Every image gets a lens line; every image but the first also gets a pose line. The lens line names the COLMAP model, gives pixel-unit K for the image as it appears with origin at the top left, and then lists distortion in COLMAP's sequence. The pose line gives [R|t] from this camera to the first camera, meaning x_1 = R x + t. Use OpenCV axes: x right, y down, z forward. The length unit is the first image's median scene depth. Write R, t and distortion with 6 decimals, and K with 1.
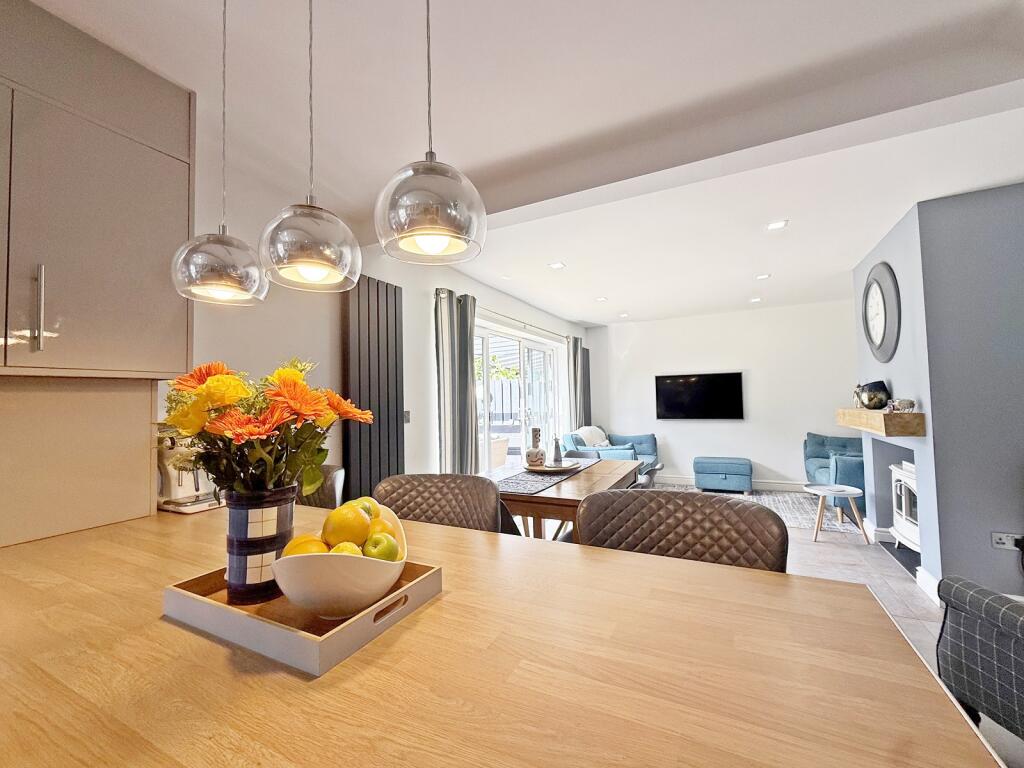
lens RADIAL K [[419.7, 0, 512.0], [0, 419.7, 380.2], [0, 0, 1]] dist [0.000163, -0.000032]
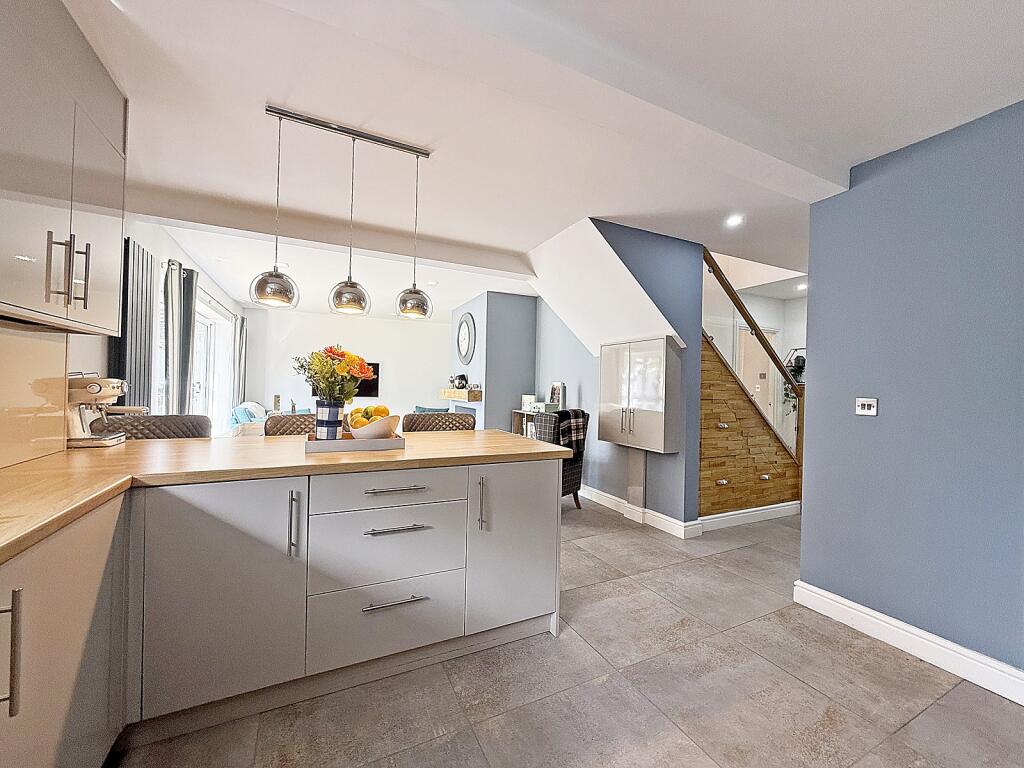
lens RADIAL K [[409.5, 0, 514.7], [0, 409.5, 385.2], [0, 0, 1]] dist [-0.001516, -0.000191]
pose [[0.595376, 0.036941, 0.802598, -0.523588], [-0.070693, 0.997477, 0.006530, 0.024433], [-0.800331, -0.060625, 0.596485, -0.328250]]
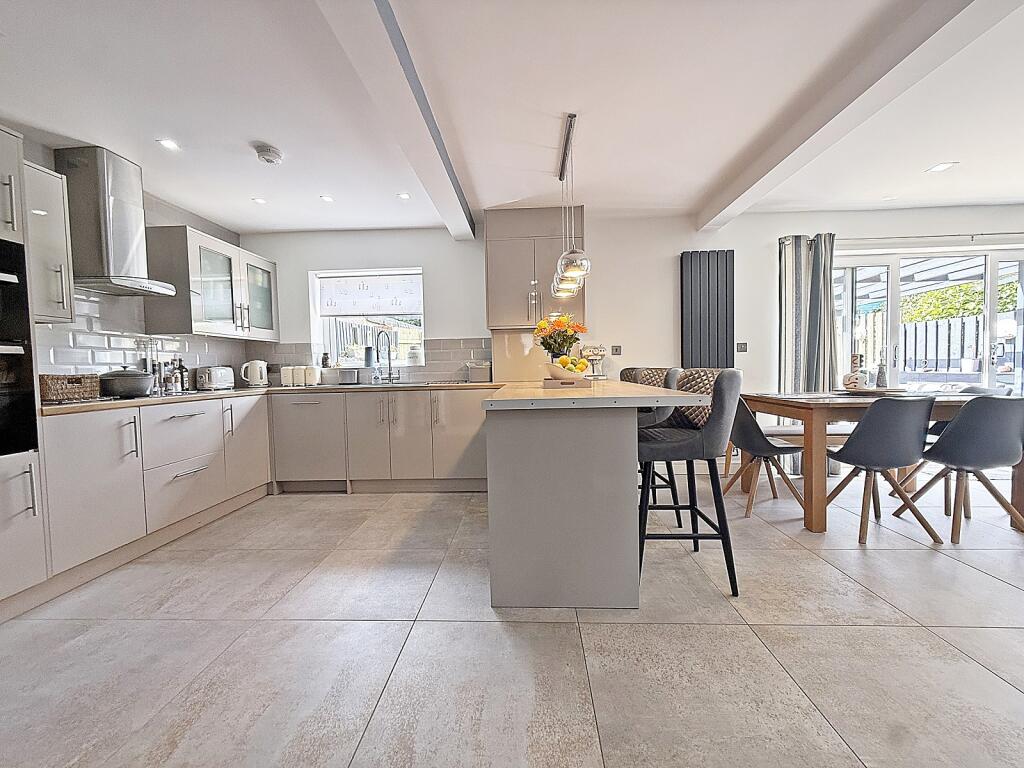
lens RADIAL K [[408.9, 0, 510.5], [0, 408.9, 383.1], [0, 0, 1]] dist [-0.001074, -0.000303]
pose [[0.400985, 0.047687, -0.914842, 0.649323], [0.052473, 0.995809, 0.074906, 0.065685], [0.914580, -0.078041, 0.396803, -0.192650]]
